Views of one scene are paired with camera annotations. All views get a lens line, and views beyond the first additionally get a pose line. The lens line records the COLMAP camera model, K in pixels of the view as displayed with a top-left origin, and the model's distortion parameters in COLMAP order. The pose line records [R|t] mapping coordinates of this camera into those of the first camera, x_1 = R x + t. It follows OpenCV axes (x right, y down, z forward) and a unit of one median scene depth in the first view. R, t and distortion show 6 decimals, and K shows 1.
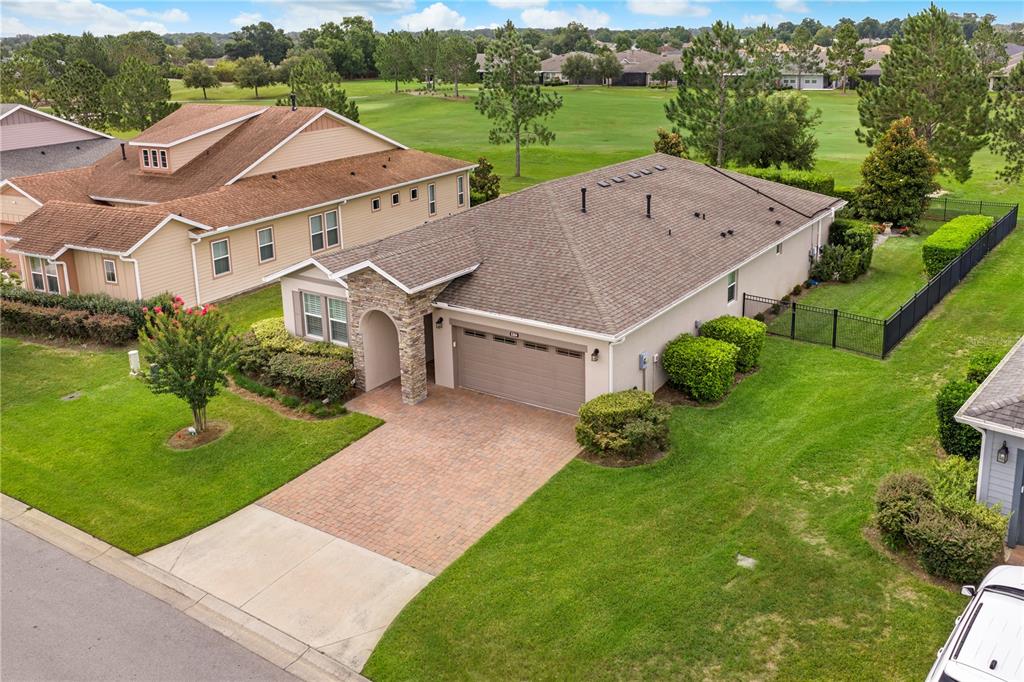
lens RADIAL K [[879.4, 0, 574.3], [0, 879.4, 231.4], [0, 0, 1]] dist [0.009086, -0.007130]
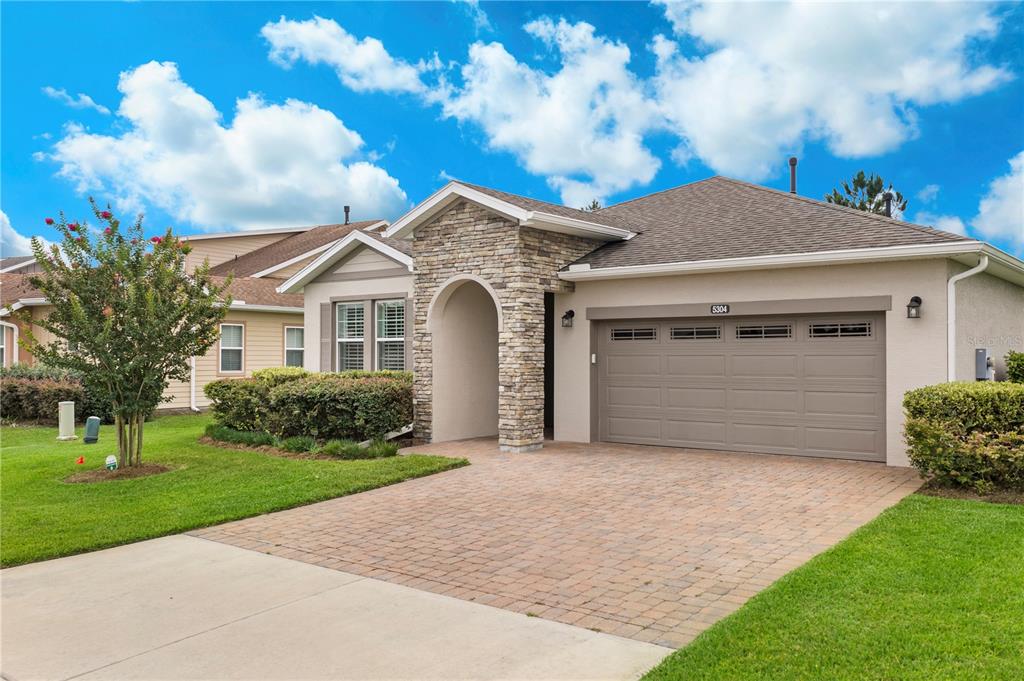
lens RADIAL K [[867.7, 0, 512.0], [0, 867.7, 340.5], [0, 0, 1]] dist [0.005127, -0.000201]
pose [[0.992847, 0.010114, -0.118965, -0.127008], [-0.037742, 0.971899, -0.232355, 0.255155], [0.113272, 0.235183, 0.965328, 0.482137]]
